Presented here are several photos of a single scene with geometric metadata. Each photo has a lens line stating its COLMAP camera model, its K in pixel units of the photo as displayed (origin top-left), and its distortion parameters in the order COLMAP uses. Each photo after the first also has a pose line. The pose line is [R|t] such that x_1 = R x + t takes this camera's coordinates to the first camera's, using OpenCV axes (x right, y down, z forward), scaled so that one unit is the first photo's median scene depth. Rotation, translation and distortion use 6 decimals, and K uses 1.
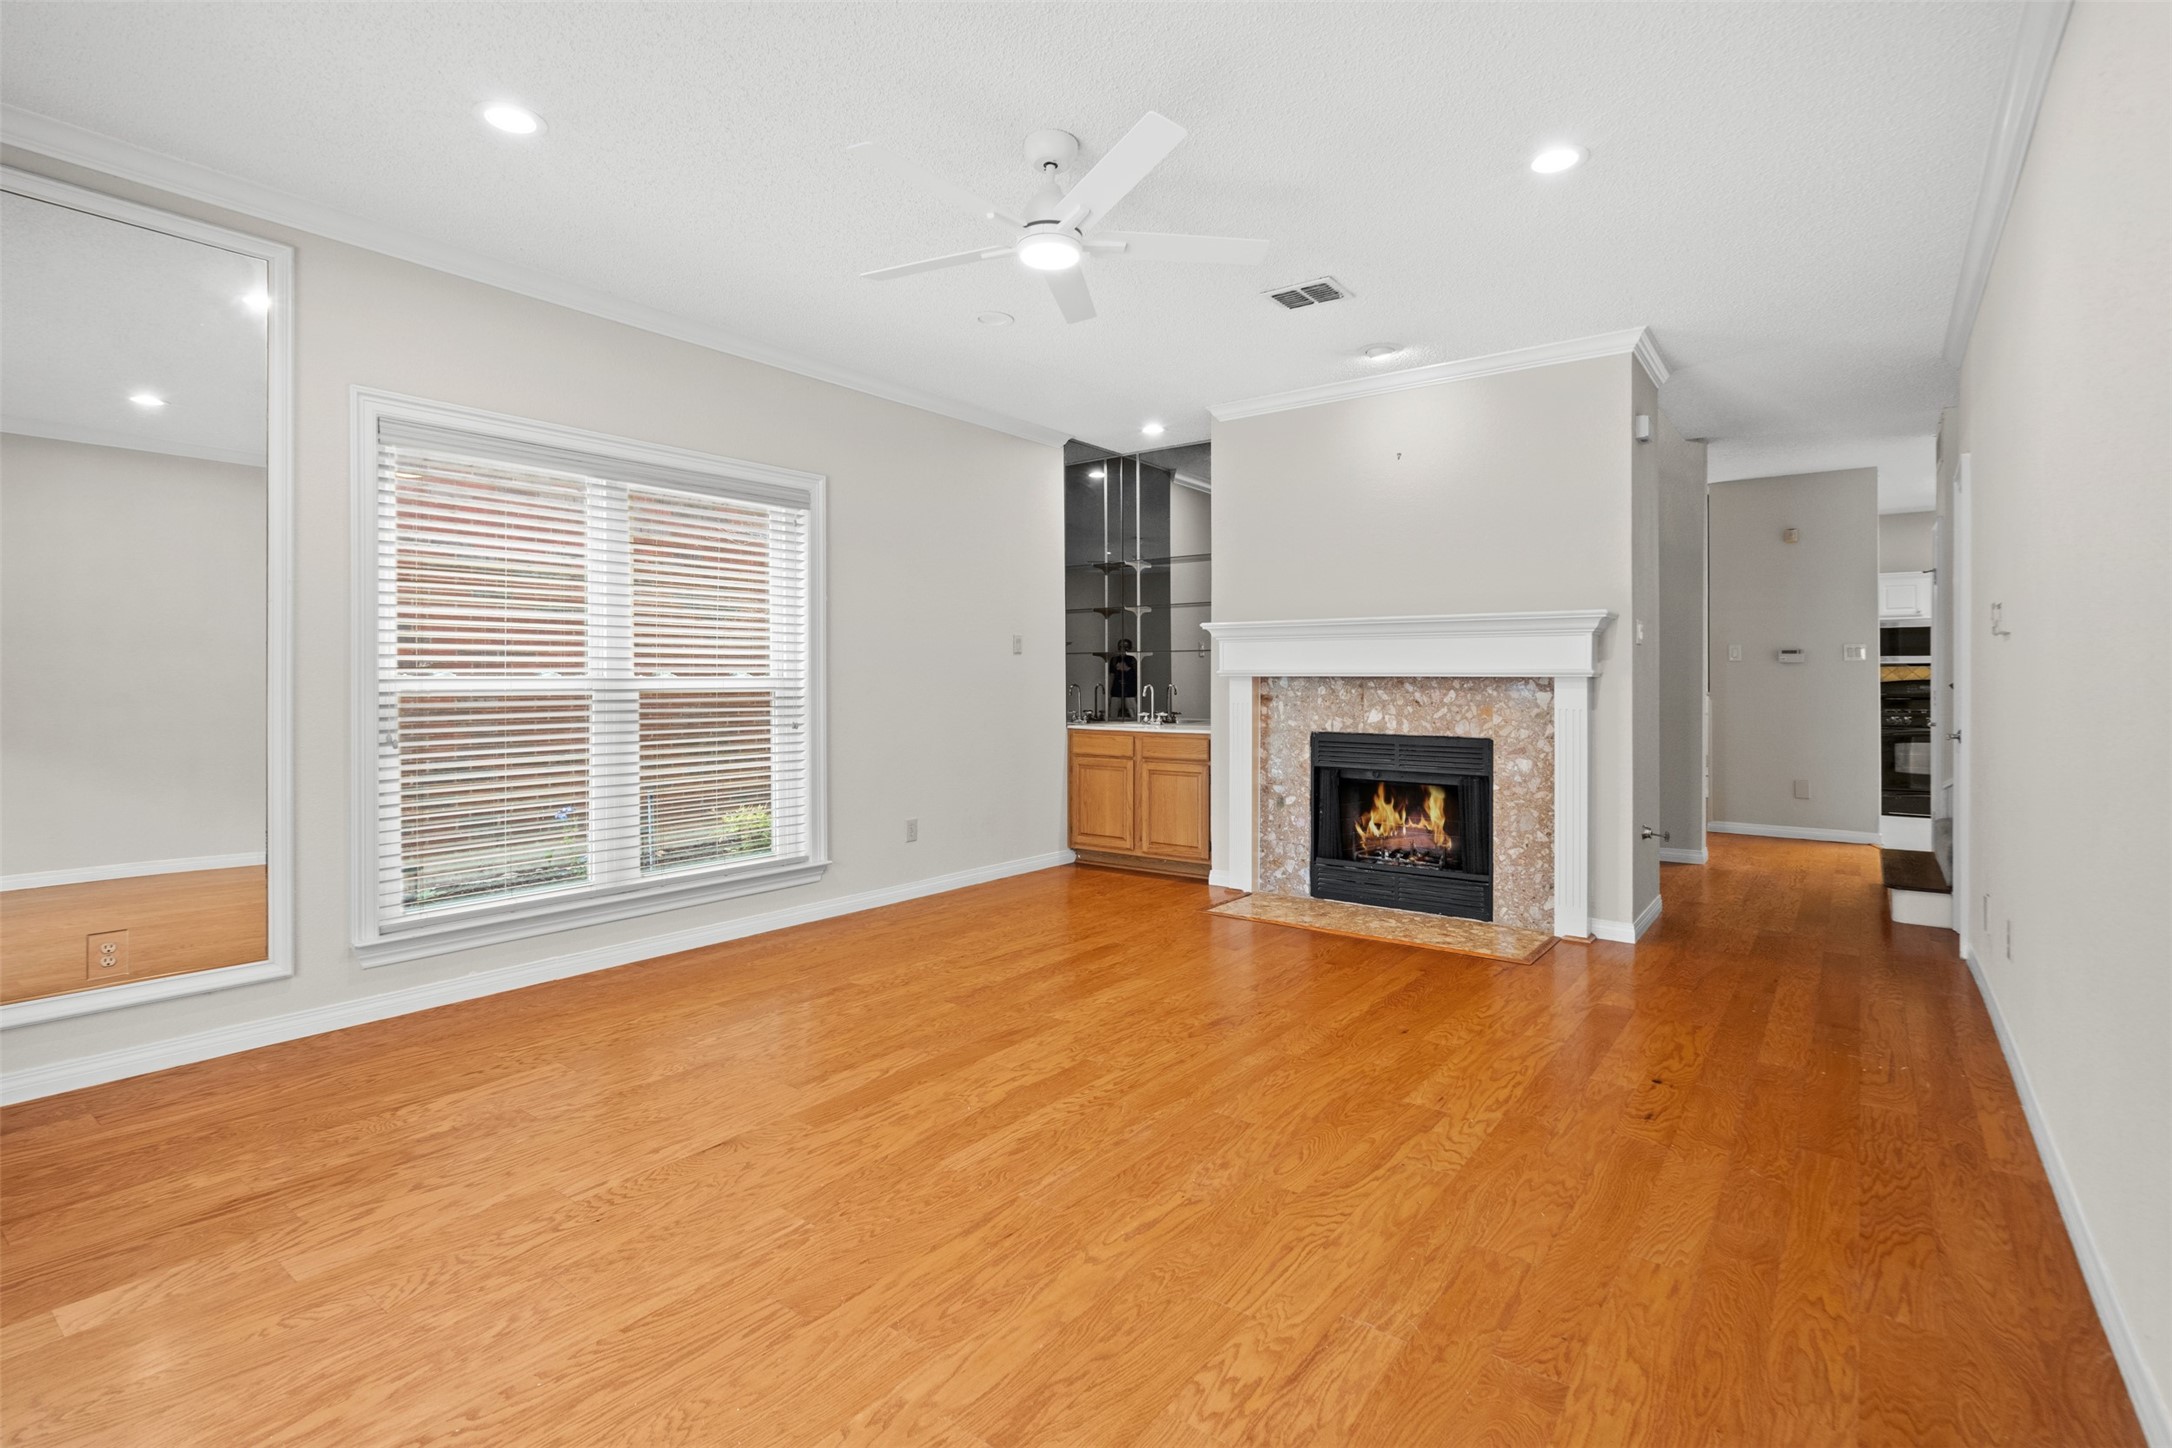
lens RADIAL K [[1018.2, 0, 1090.7], [0, 1018.2, 711.8], [0, 0, 1]] dist [-0.002292, -0.000218]
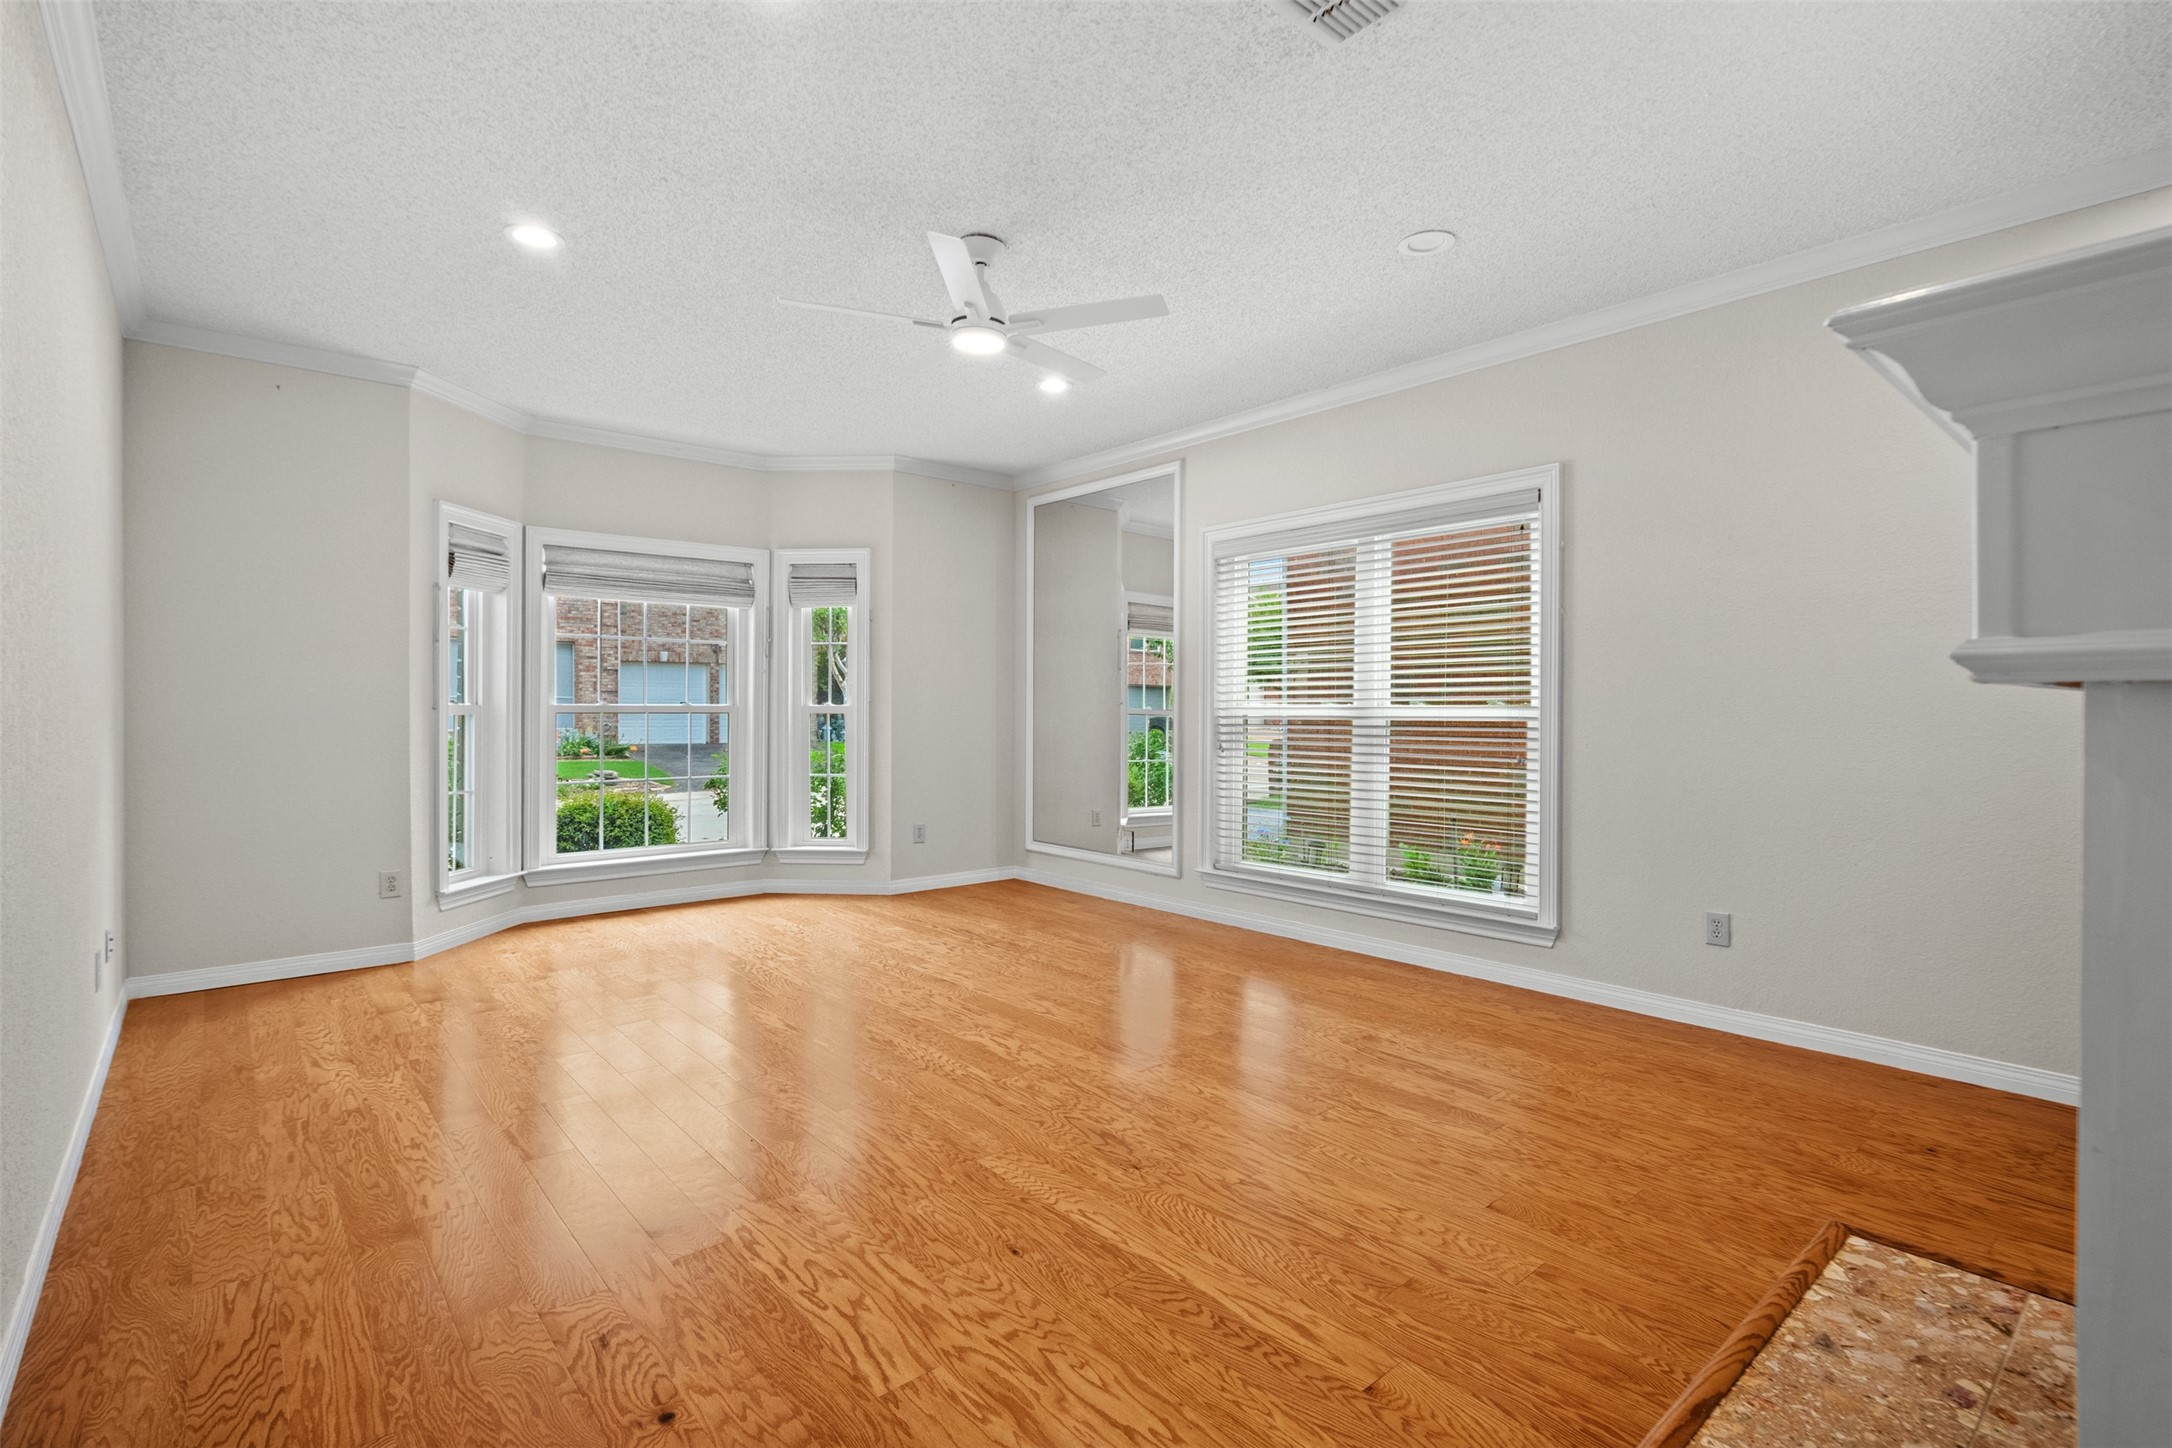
lens RADIAL K [[1018.2, 0, 1090.7], [0, 1018.2, 711.8], [0, 0, 1]] dist [-0.002292, -0.000218]
pose [[-0.210657, 0.001456, -0.977559, 1.022046], [-0.030808, 0.999492, 0.008127, -0.037477], [0.977074, 0.031829, -0.210506, 1.290995]]
